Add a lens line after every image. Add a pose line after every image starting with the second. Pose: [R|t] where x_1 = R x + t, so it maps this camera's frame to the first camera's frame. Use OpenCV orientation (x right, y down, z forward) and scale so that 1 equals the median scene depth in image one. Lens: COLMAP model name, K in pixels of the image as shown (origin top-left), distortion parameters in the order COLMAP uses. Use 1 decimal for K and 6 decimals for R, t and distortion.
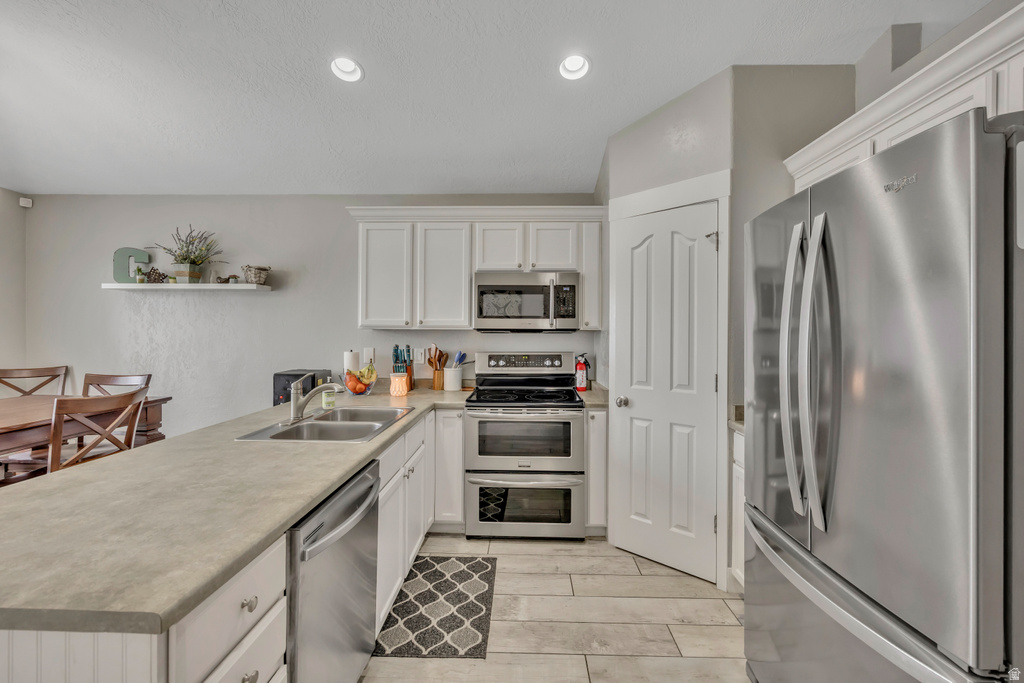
lens RADIAL K [[443.7, 0, 510.9], [0, 443.7, 336.4], [0, 0, 1]] dist [0.000019, 0.000241]
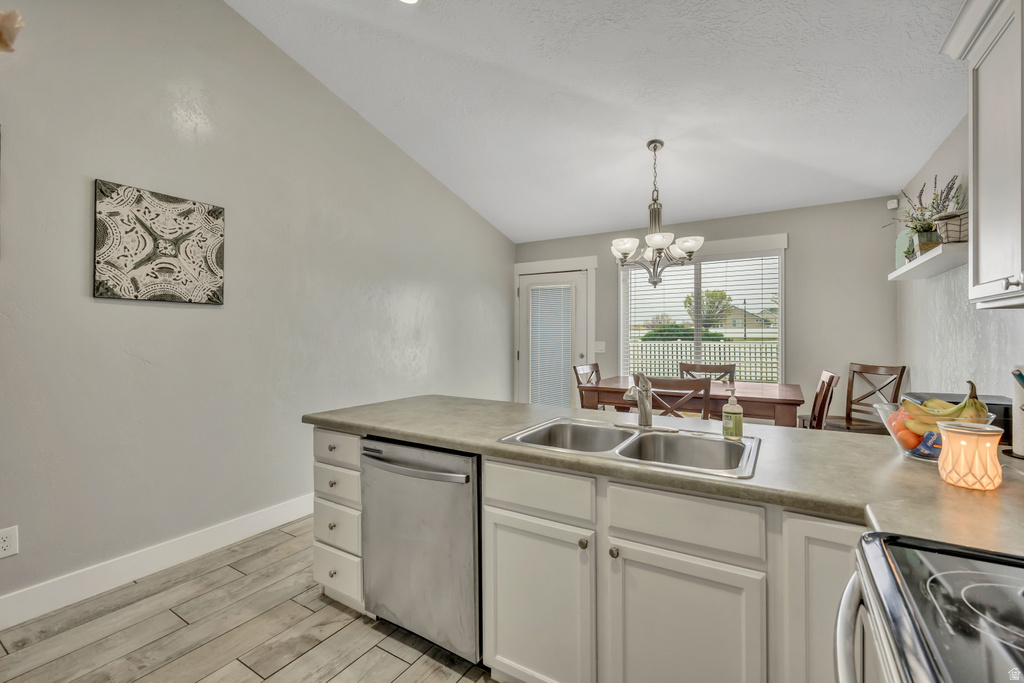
lens RADIAL K [[443.7, 0, 512.0], [0, 443.7, 338.4], [0, 0, 1]] dist [0.000019, 0.000241]
pose [[-0.508434, -0.003032, -0.861095, 0.245976], [-0.006604, 0.999978, 0.000378, 0.013825], [0.861075, 0.005879, -0.508443, 0.797739]]
